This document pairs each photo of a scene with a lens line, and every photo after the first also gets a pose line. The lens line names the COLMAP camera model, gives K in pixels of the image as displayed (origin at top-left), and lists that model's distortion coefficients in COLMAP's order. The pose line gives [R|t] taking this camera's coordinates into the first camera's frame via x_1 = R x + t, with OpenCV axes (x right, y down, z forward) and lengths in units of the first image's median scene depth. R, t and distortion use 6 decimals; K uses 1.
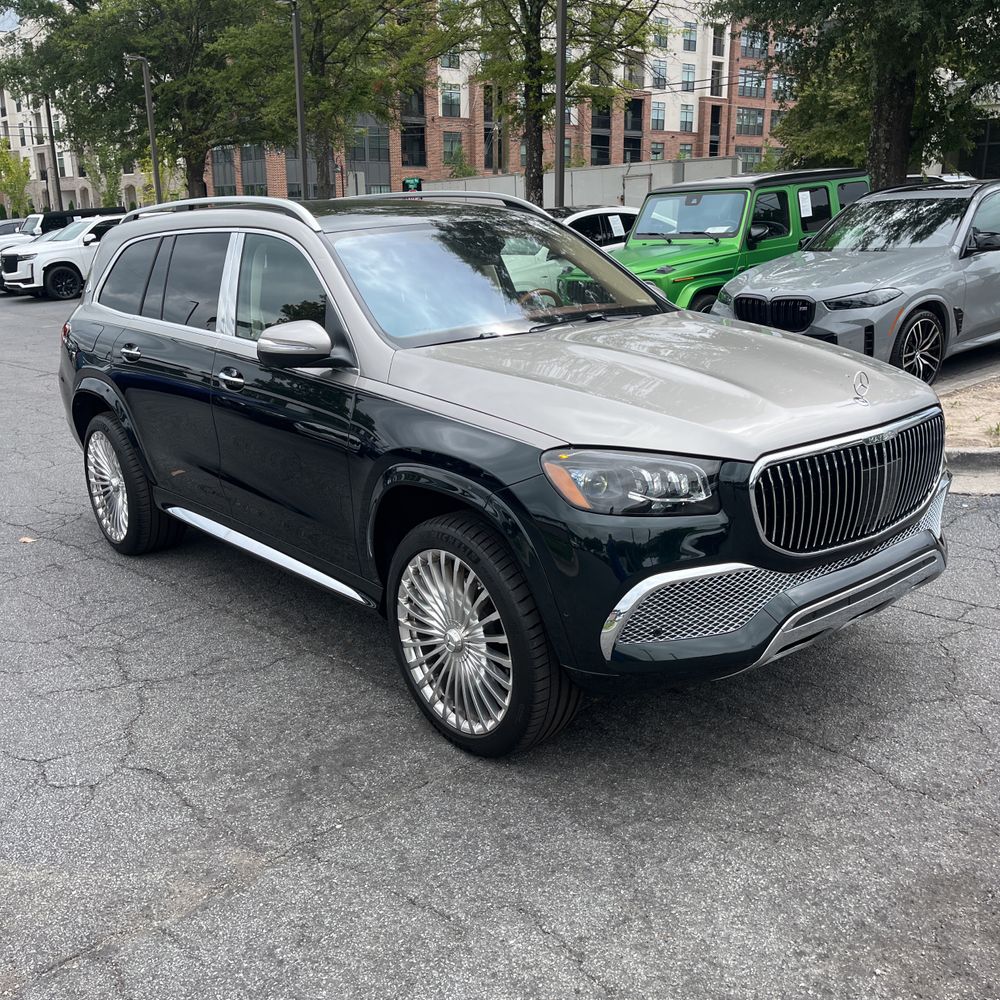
lens RADIAL K [[1010.5, 0, 500.0], [0, 1010.5, 500.0], [0, 0, 1]] dist [0.060017, -0.077935]
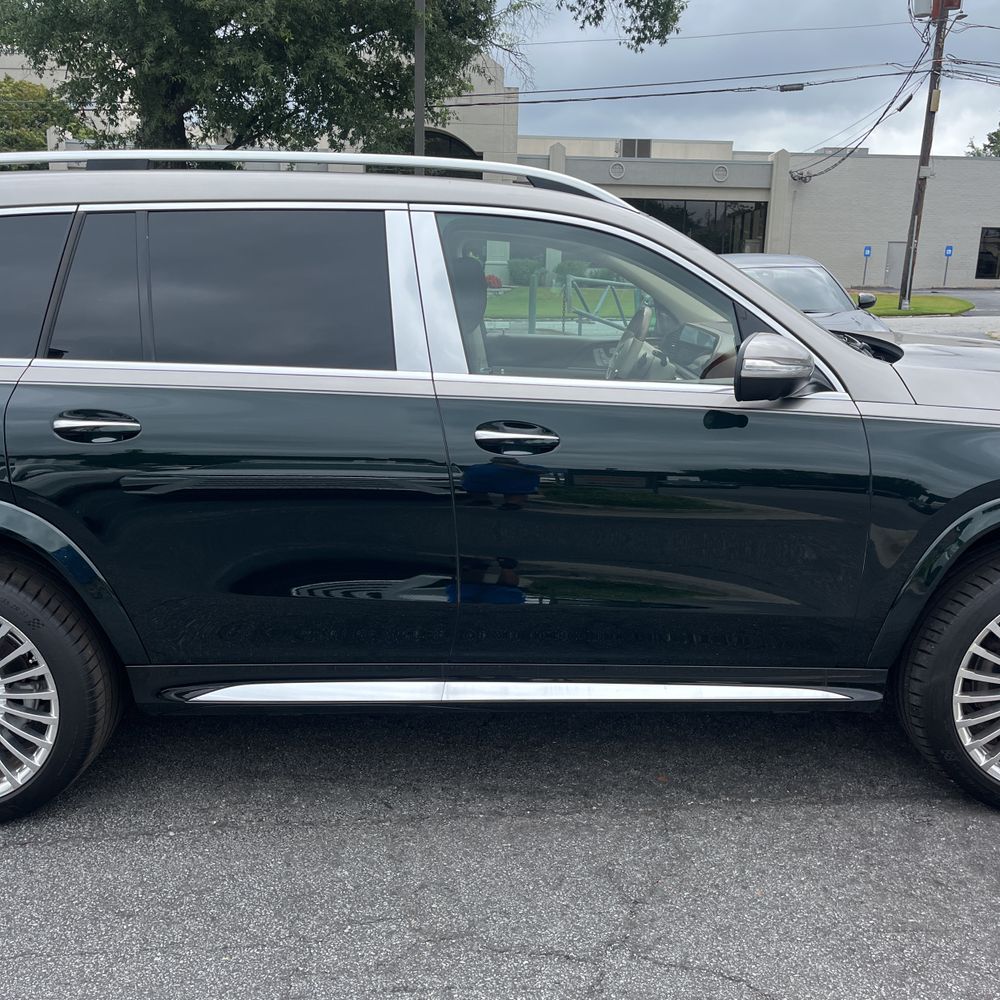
lens RADIAL K [[1003.9, 0, 499.0], [0, 1003.9, 510.3], [0, 0, 1]] dist [0.081614, -0.103638]
pose [[0.631176, -0.144112, 0.762134, -0.679997], [0.180650, 0.982879, 0.036244, -0.088909], [-0.754309, 0.114803, 0.646404, 0.542627]]
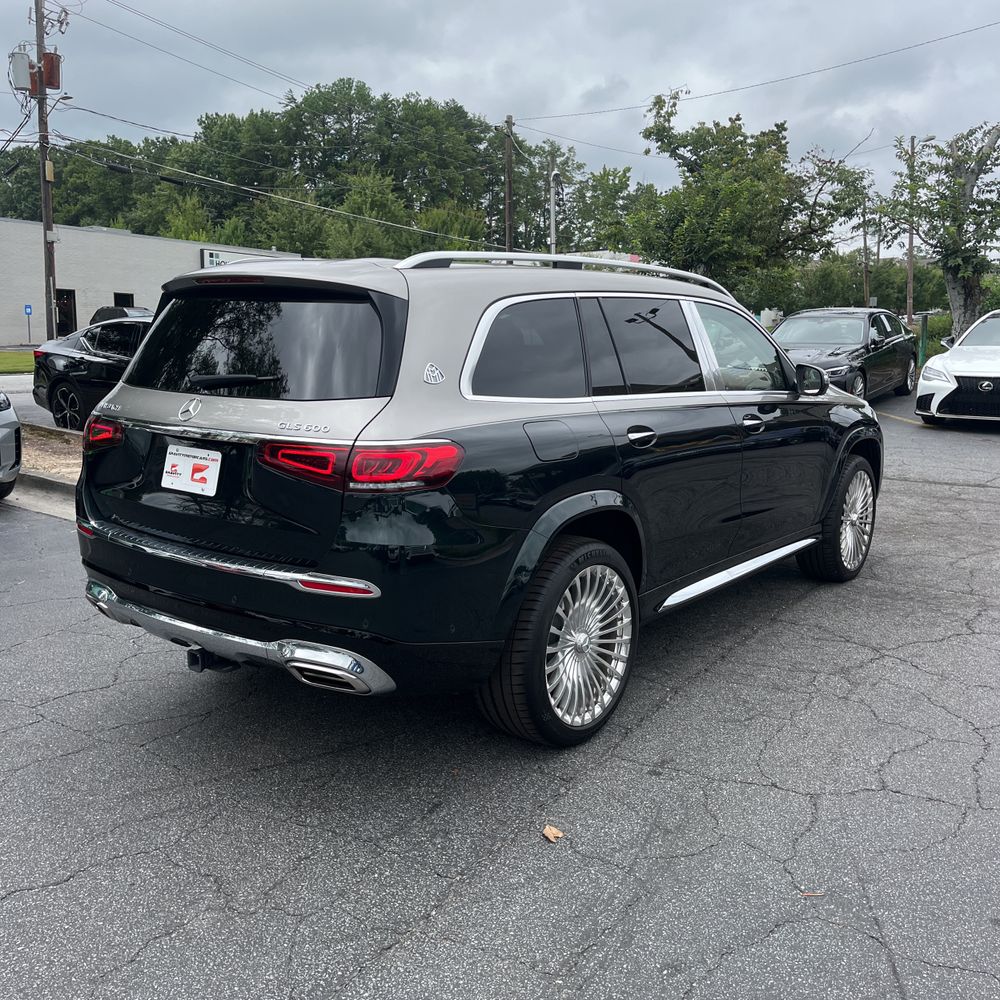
lens RADIAL K [[1010.5, 0, 500.0], [0, 1010.5, 500.0], [0, 0, 1]] dist [0.060017, -0.077935]
pose [[-0.237811, -0.126911, 0.962985, -1.202502], [0.256715, 0.947961, 0.188327, -0.299239], [-0.936773, 0.291999, -0.192856, 1.375211]]
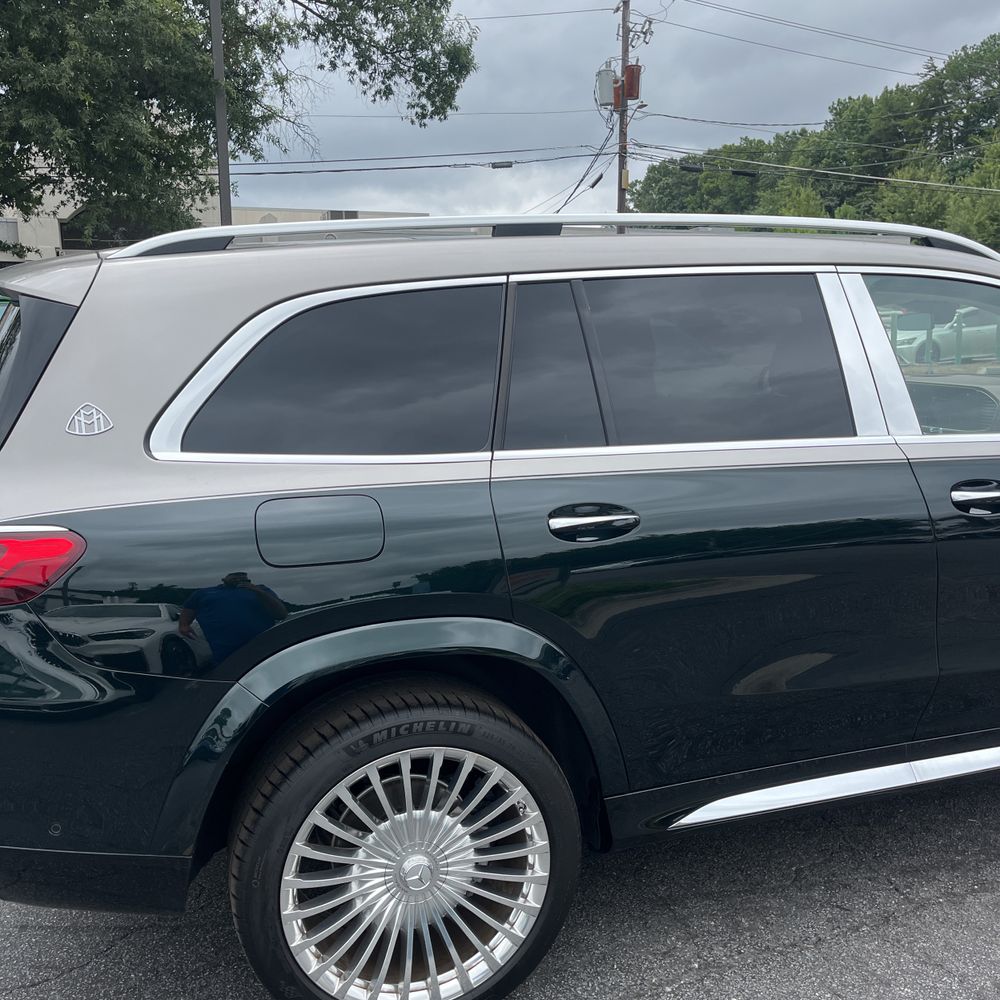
lens RADIAL K [[1021.9, 0, 483.4], [0, 1021.9, 490.6], [0, 0, 1]] dist [0.028192, -0.033133]
pose [[0.366955, -0.118668, 0.922638, -0.860202], [0.261959, 0.964873, 0.019913, -0.194261], [-0.892592, 0.234387, 0.385152, 0.927912]]
